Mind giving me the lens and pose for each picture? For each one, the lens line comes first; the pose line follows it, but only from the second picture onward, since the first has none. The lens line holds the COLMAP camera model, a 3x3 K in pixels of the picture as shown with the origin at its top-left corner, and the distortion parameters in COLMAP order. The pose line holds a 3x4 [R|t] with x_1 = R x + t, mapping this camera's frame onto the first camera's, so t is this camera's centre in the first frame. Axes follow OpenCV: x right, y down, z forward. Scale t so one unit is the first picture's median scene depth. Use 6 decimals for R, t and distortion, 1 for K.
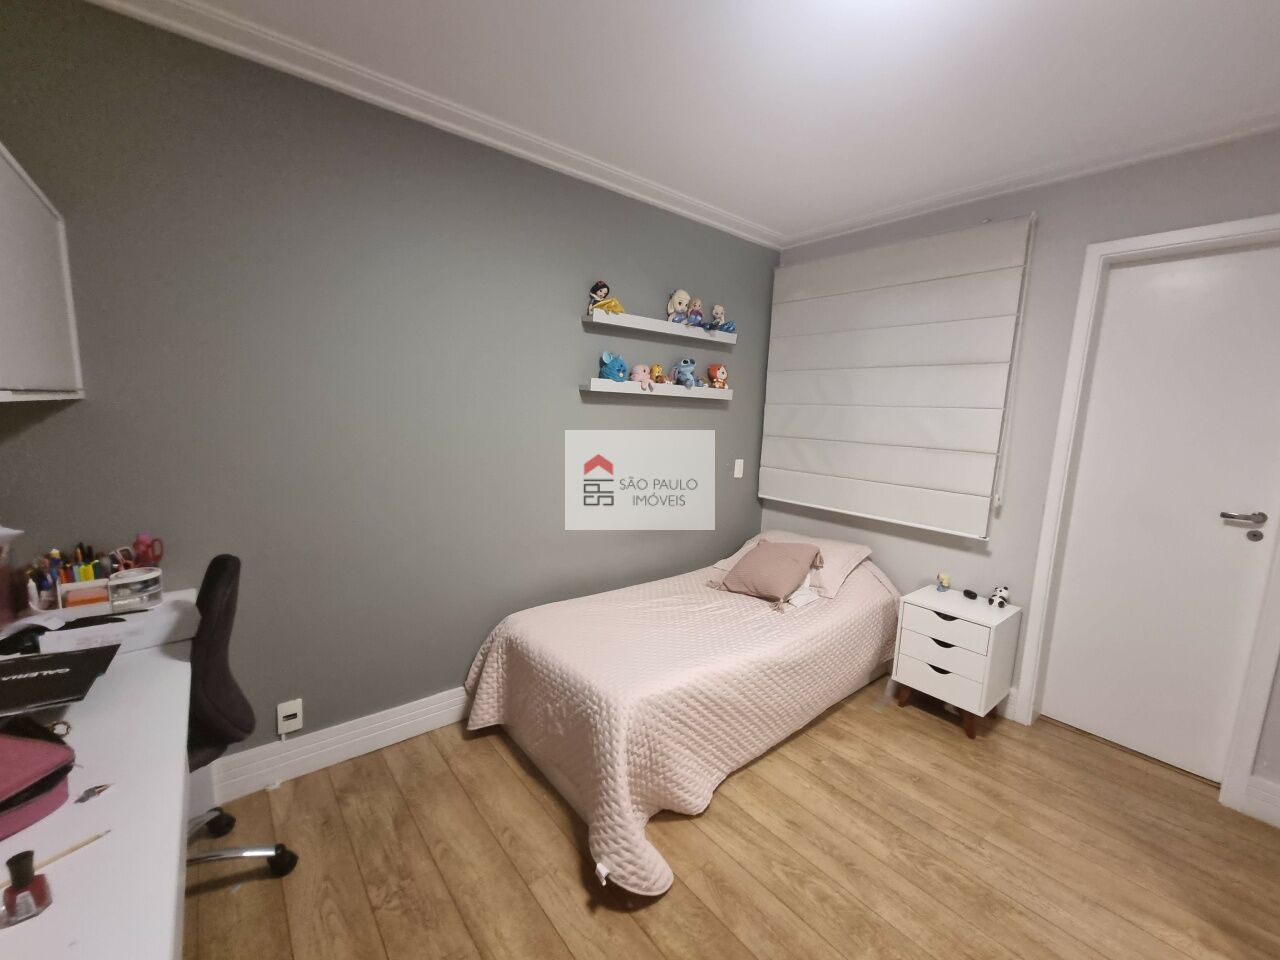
lens RADIAL K [[521.0, 0, 640.2], [0, 521.0, 482.9], [0, 0, 1]] dist [0.000324, -0.001070]
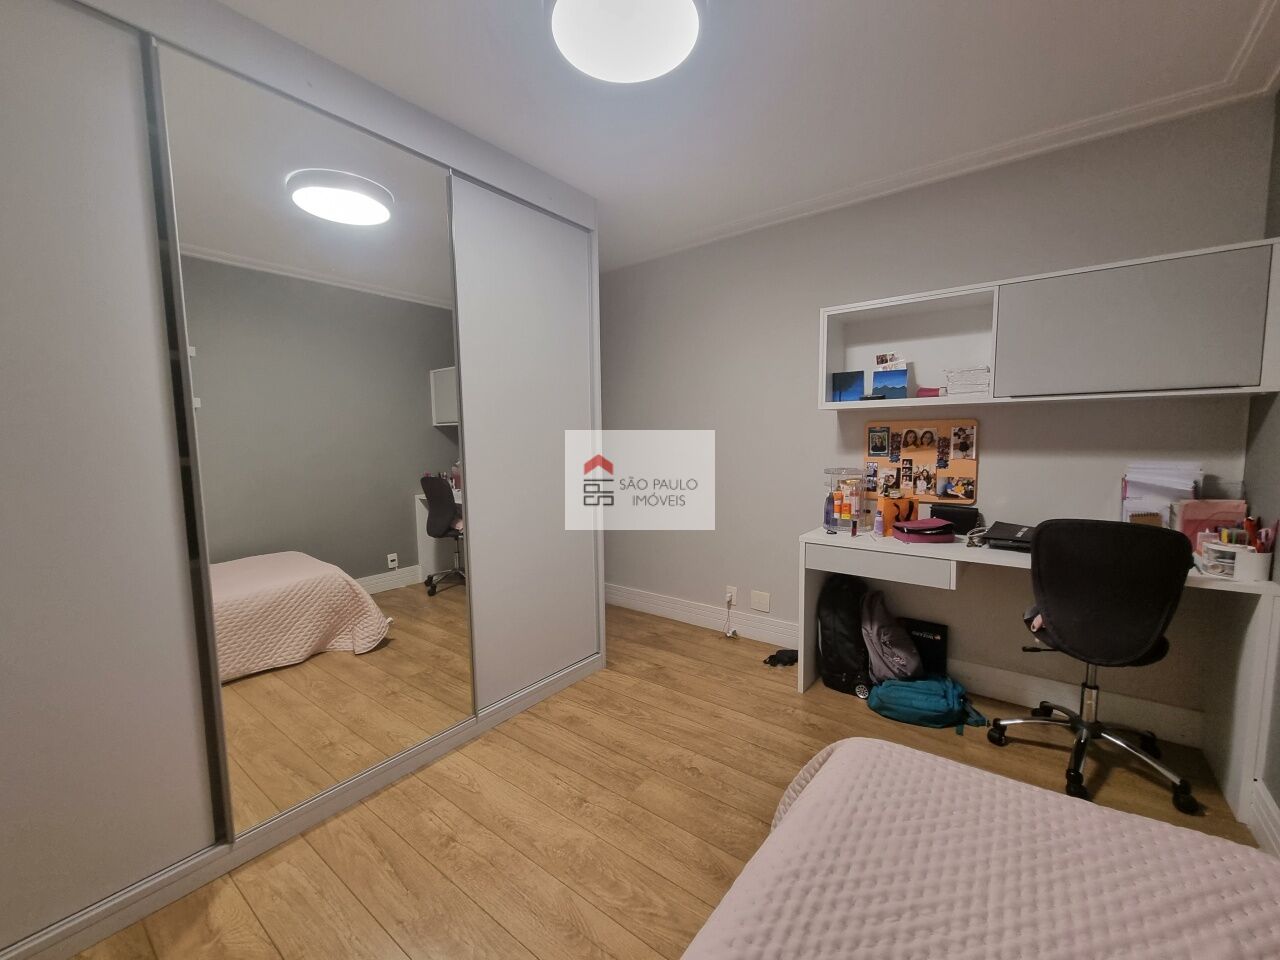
lens RADIAL K [[521.0, 0, 638.0], [0, 521.0, 481.1], [0, 0, 1]] dist [0.000324, -0.001070]
pose [[-0.971400, 0.005287, -0.237388, 0.514302], [-0.049214, 0.973560, 0.223069, -0.145575], [0.232291, 0.228372, -0.945456, 1.689458]]
